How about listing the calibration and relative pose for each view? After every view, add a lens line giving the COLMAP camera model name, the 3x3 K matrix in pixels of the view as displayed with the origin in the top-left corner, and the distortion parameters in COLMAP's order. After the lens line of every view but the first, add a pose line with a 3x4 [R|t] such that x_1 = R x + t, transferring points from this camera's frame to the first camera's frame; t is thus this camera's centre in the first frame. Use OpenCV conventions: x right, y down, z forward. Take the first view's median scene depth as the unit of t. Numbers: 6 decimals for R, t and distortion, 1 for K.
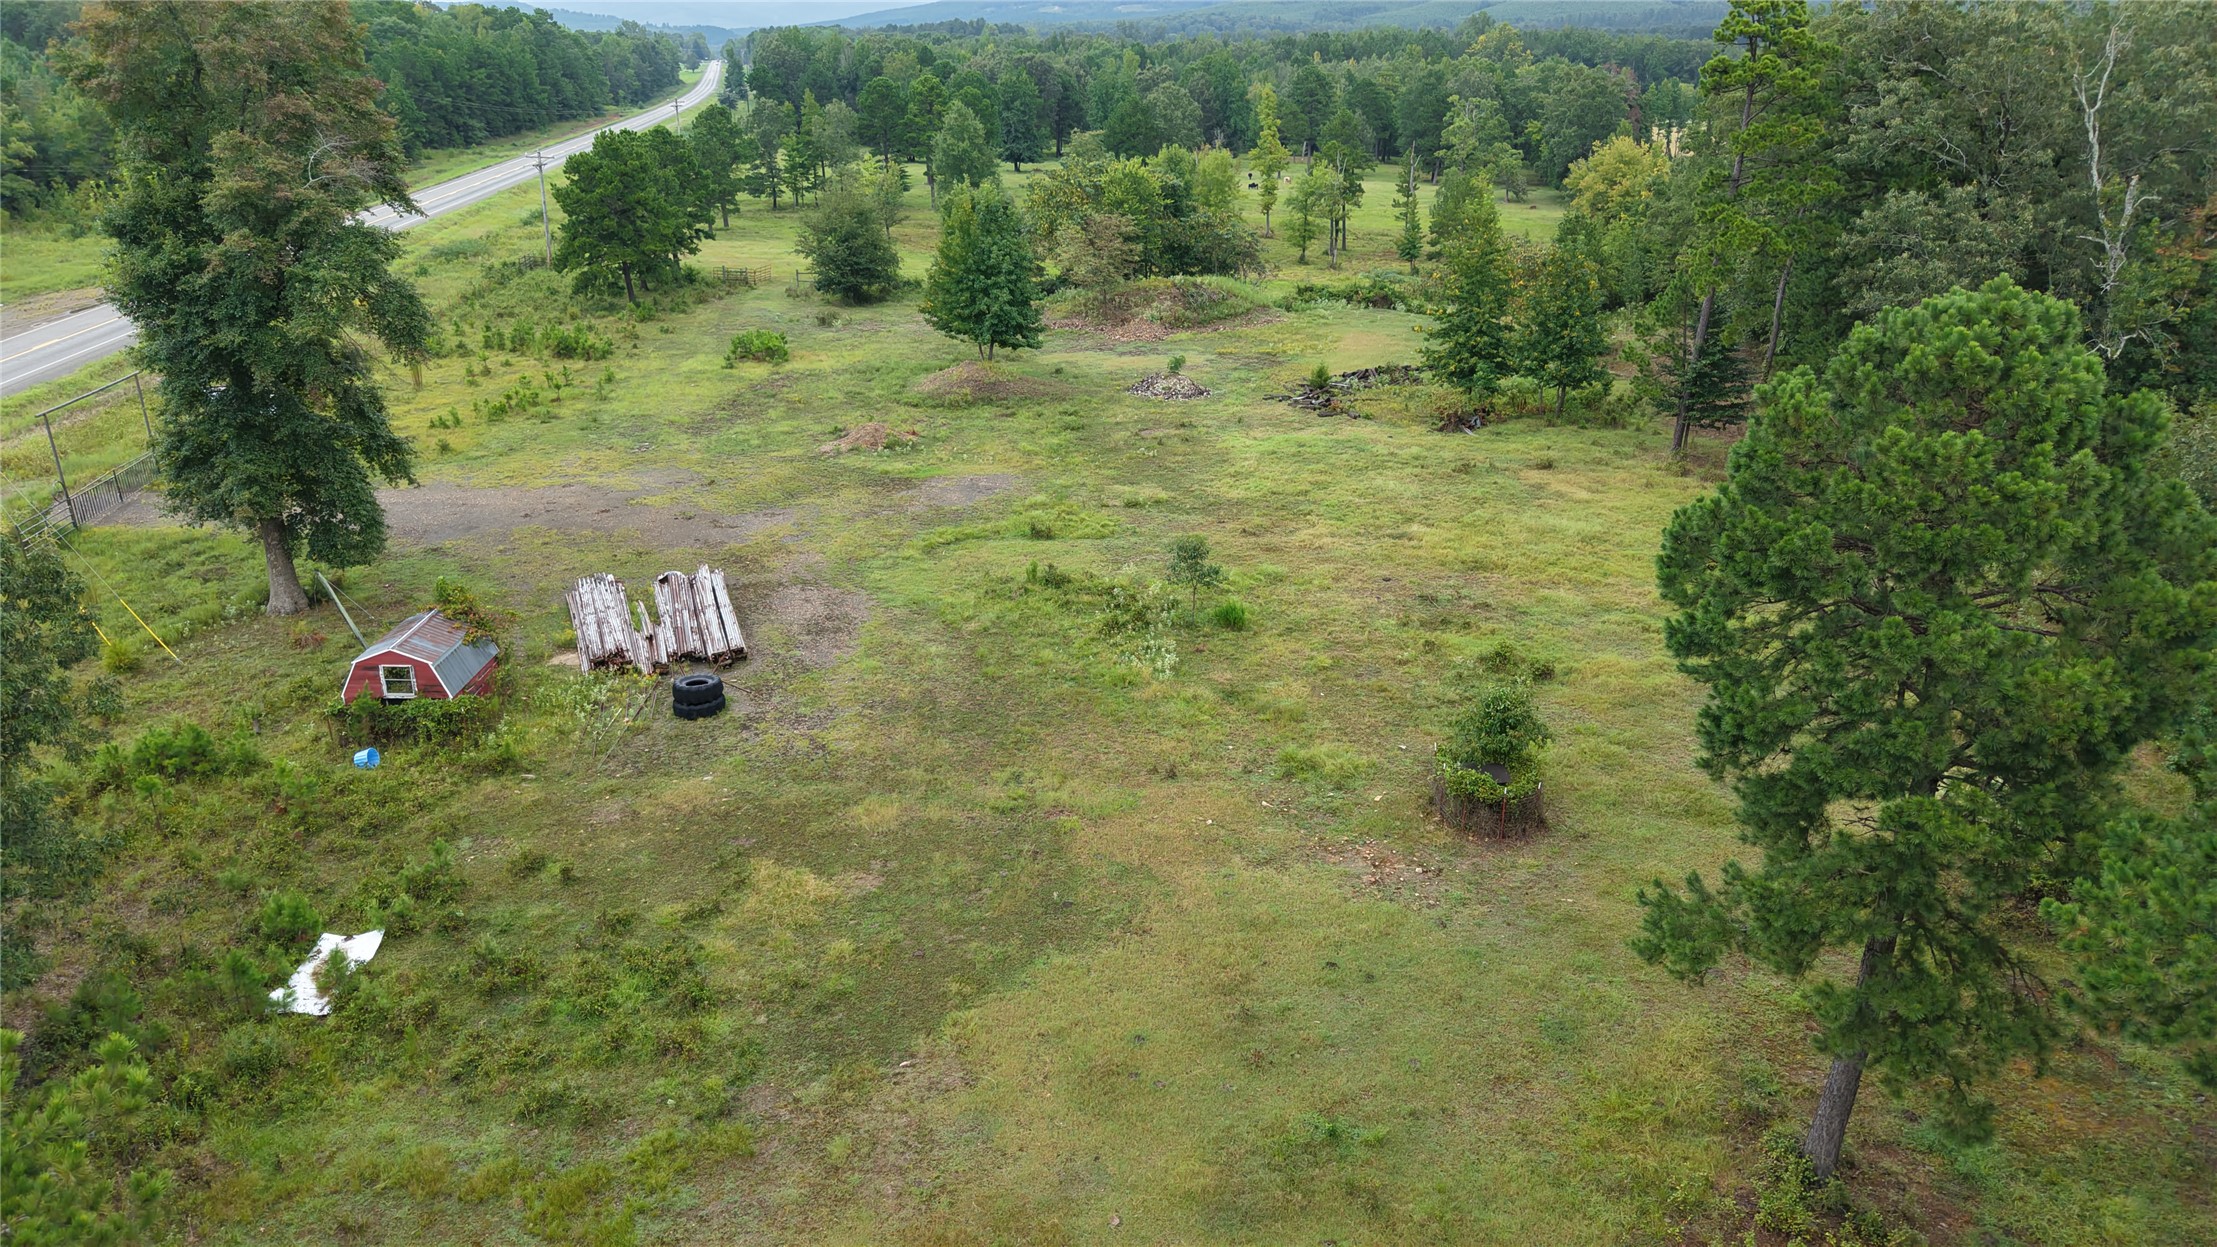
lens RADIAL K [[1483.7, 0, 1106.8], [0, 1483.7, 622.1], [0, 0, 1]] dist [0.024632, -0.029184]
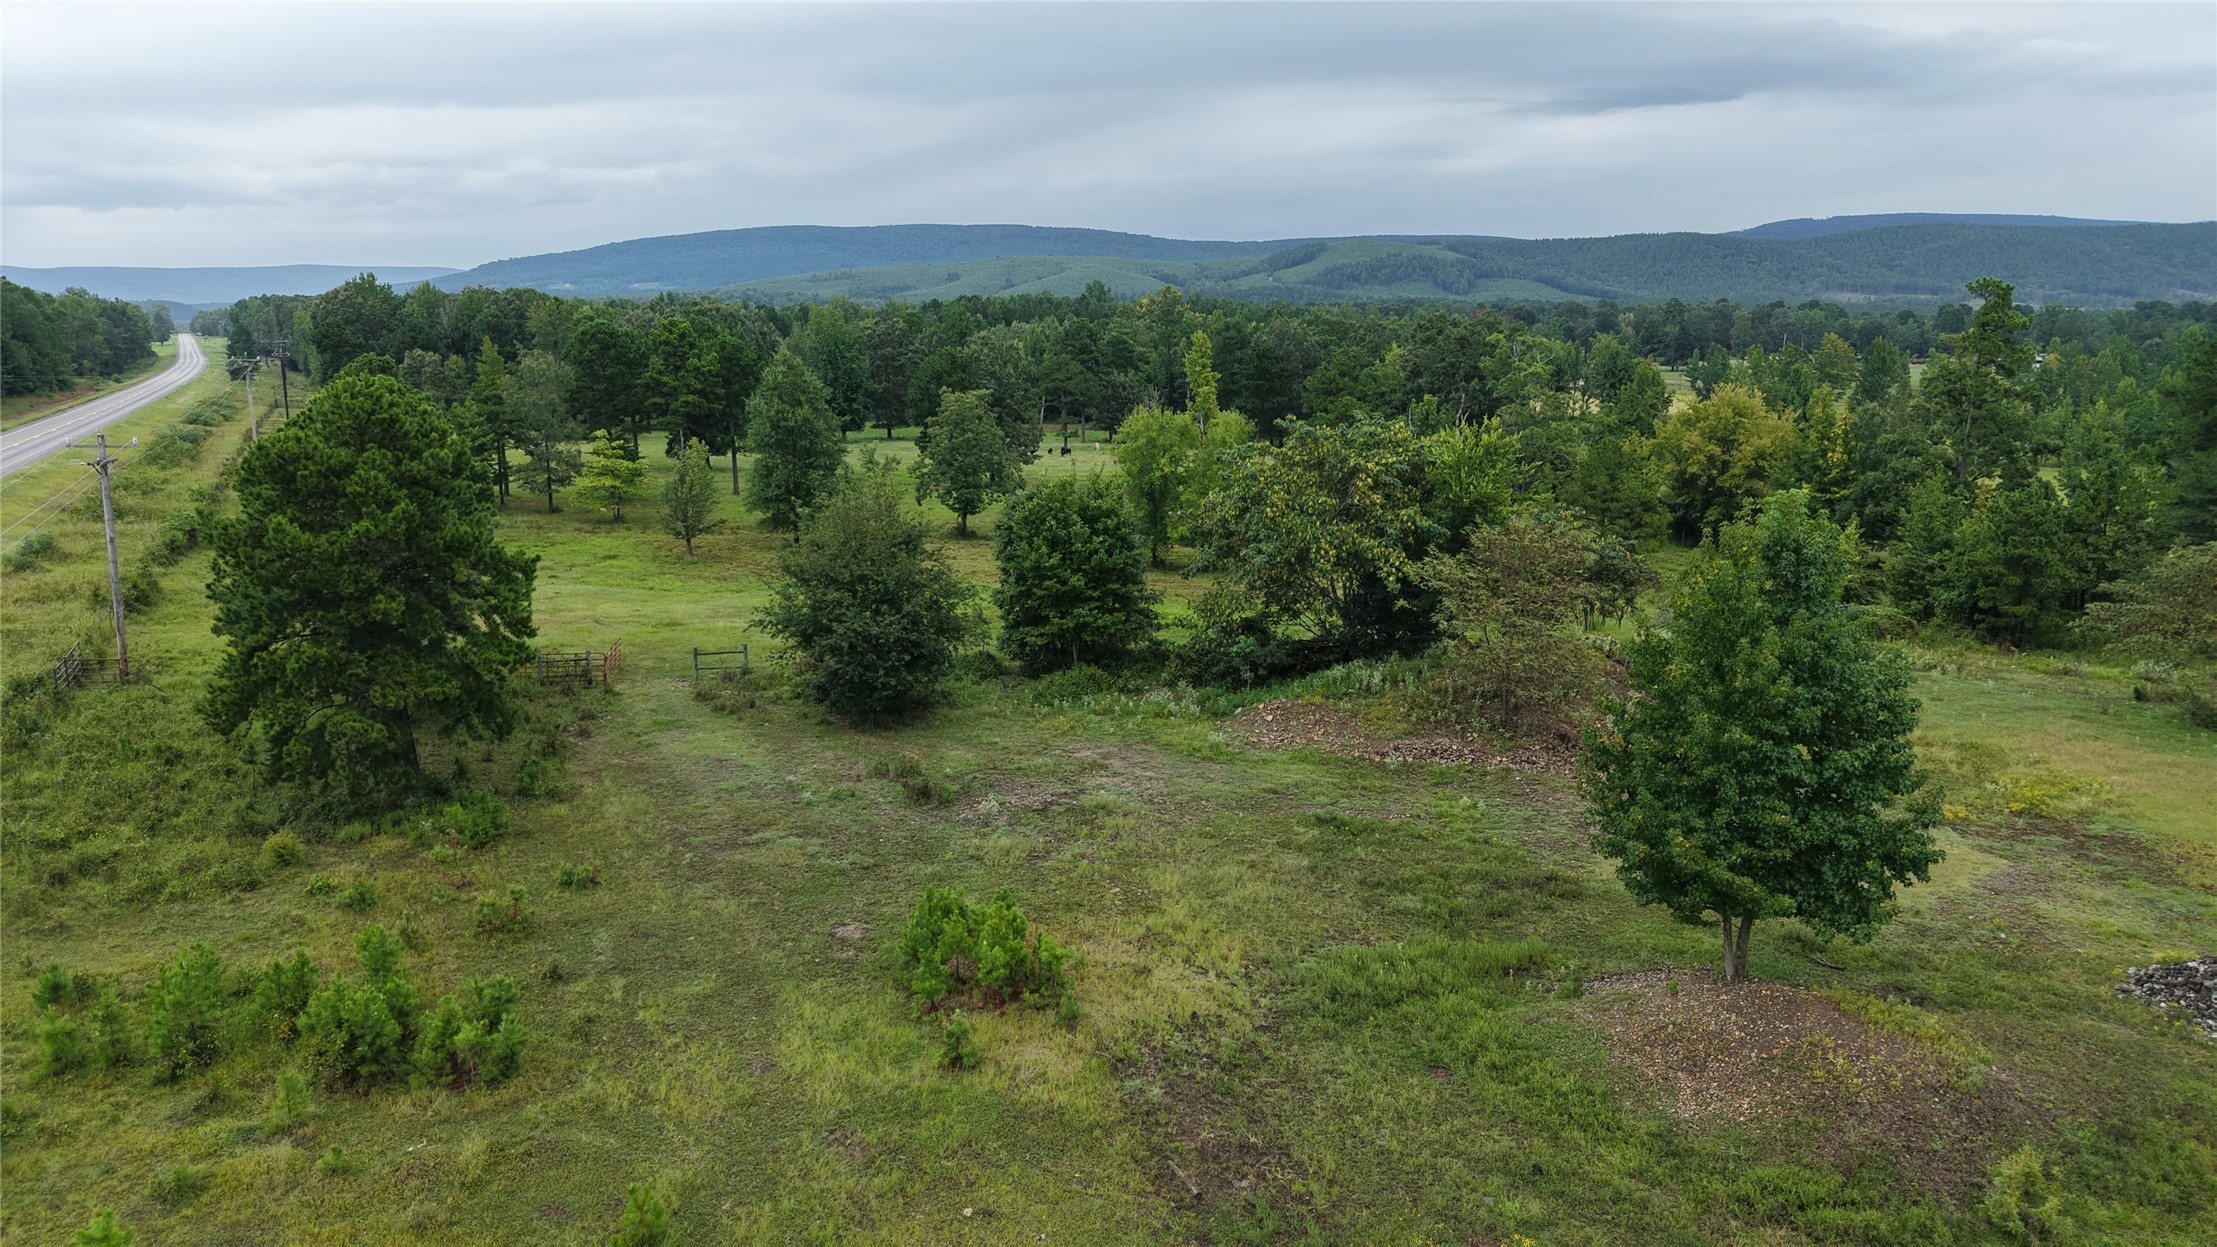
lens RADIAL K [[1483.7, 0, 1100.7], [0, 1483.7, 630.0], [0, 0, 1]] dist [0.024632, -0.029184]
pose [[0.951654, -0.063459, 0.300547, -0.273491], [0.112322, 0.982559, -0.148196, -0.182871], [-0.285901, 0.174790, 0.942183, 0.579527]]
